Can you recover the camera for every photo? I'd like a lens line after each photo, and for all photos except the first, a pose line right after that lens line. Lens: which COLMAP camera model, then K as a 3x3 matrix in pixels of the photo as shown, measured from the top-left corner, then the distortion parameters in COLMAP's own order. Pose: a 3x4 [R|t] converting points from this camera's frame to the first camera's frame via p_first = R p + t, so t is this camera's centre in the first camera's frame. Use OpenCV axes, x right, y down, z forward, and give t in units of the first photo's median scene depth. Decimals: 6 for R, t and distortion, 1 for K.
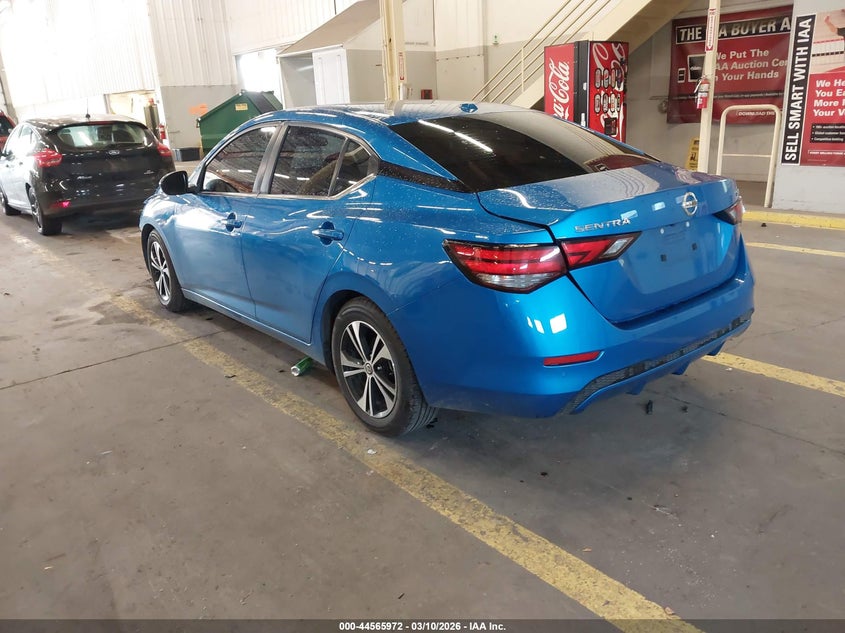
lens RADIAL K [[658.1, 0, 425.3], [0, 658.1, 315.8], [0, 0, 1]] dist [-0.006743, -0.008866]
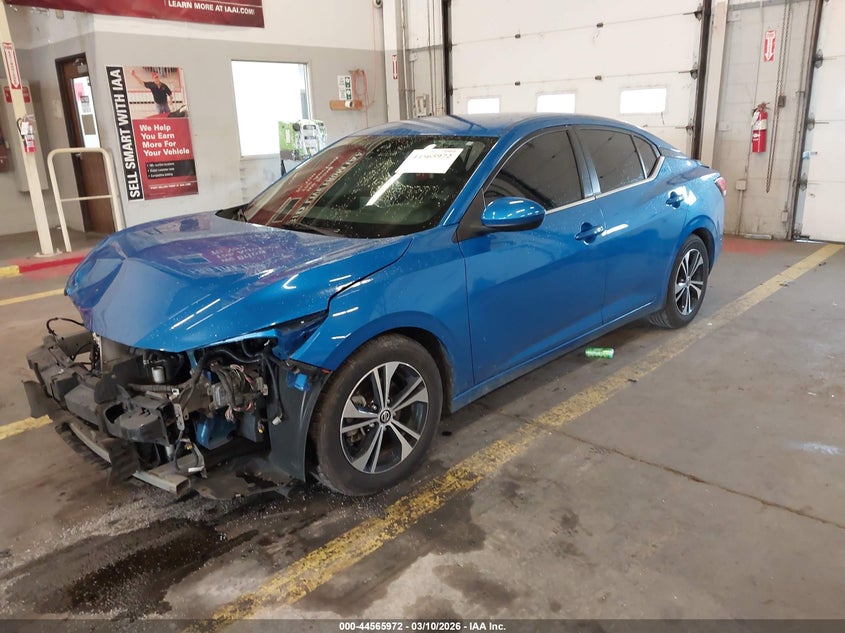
lens RADIAL K [[658.1, 0, 425.9], [0, 658.1, 318.9], [0, 0, 1]] dist [-0.006743, -0.008866]
pose [[-0.115388, -0.233277, 0.965540, -0.628008], [0.335734, 0.905669, 0.258934, -0.183389], [-0.934863, 0.354042, -0.026184, 0.683432]]
